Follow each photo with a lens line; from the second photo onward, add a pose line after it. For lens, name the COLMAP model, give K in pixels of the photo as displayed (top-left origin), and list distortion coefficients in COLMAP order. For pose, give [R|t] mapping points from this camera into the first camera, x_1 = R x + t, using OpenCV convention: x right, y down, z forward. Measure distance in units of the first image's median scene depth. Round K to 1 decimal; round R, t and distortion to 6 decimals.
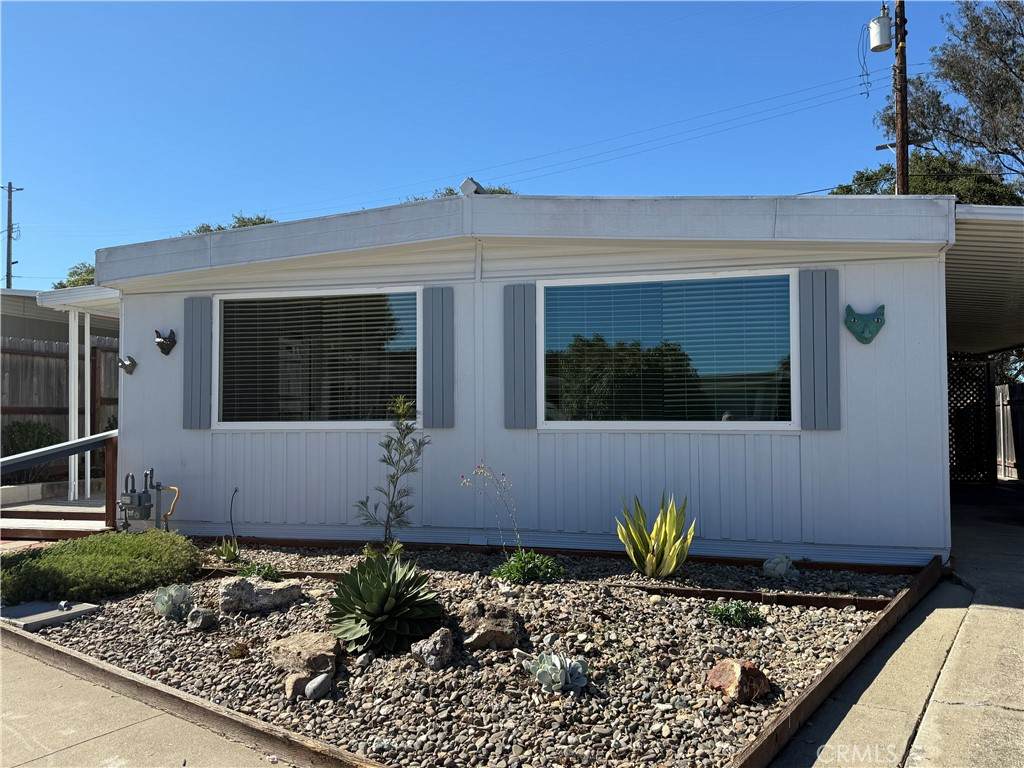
lens RADIAL K [[828.0, 0, 509.3], [0, 828.0, 381.7], [0, 0, 1]] dist [0.110968, -0.173650]
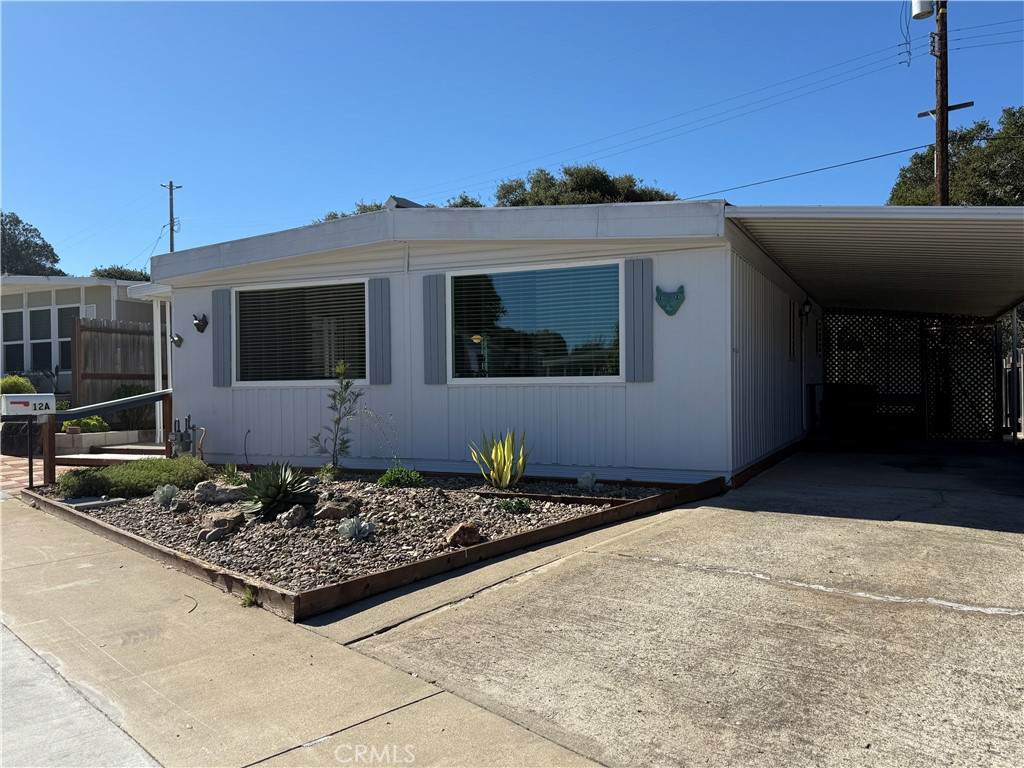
lens RADIAL K [[828.0, 0, 509.3], [0, 828.0, 381.7], [0, 0, 1]] dist [0.110968, -0.173650]
pose [[0.984275, -0.007621, -0.176480, 0.363271], [0.013781, 0.999337, 0.033707, 0.009690], [0.176106, -0.035609, 0.983727, -0.286824]]
